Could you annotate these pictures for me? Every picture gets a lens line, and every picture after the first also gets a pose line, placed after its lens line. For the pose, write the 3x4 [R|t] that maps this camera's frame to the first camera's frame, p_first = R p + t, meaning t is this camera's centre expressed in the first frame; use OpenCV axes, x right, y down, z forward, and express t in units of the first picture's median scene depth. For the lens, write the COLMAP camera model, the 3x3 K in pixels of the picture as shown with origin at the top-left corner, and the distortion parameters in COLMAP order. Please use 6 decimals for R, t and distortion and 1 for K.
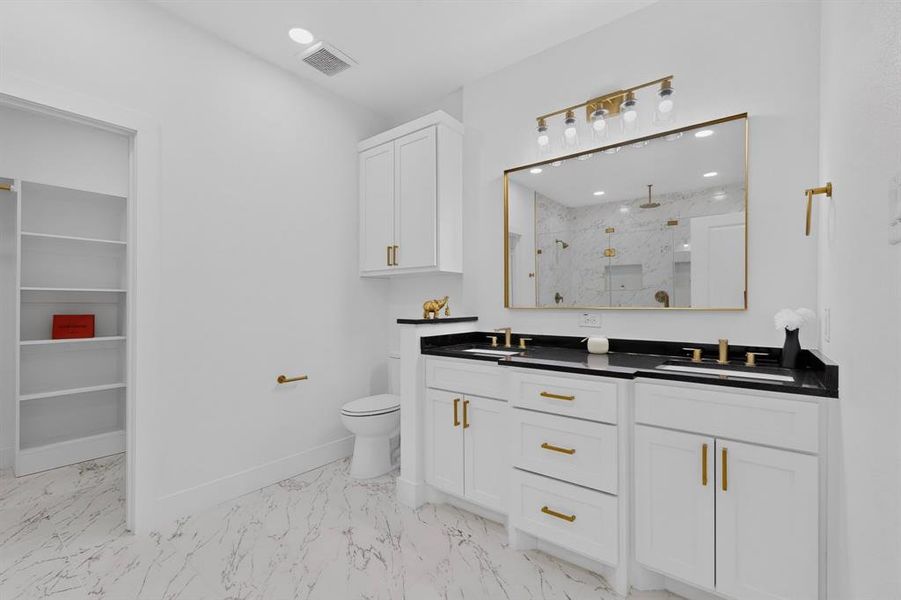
lens RADIAL K [[389.5, 0, 455.1], [0, 389.5, 301.8], [0, 0, 1]] dist [-0.001257, 0.000335]
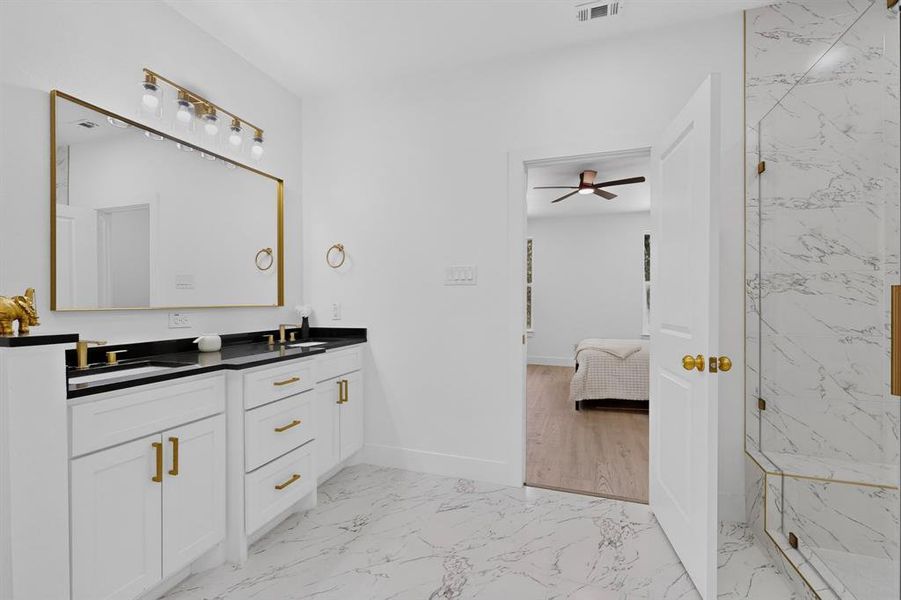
lens RADIAL K [[389.5, 0, 455.1], [0, 389.5, 301.8], [0, 0, 1]] dist [-0.001257, 0.000335]
pose [[-0.309563, 0.003893, 0.950871, -0.831986], [0.007472, 0.999971, -0.001662, 0.009866], [-0.950850, 0.006591, -0.309583, 0.734584]]
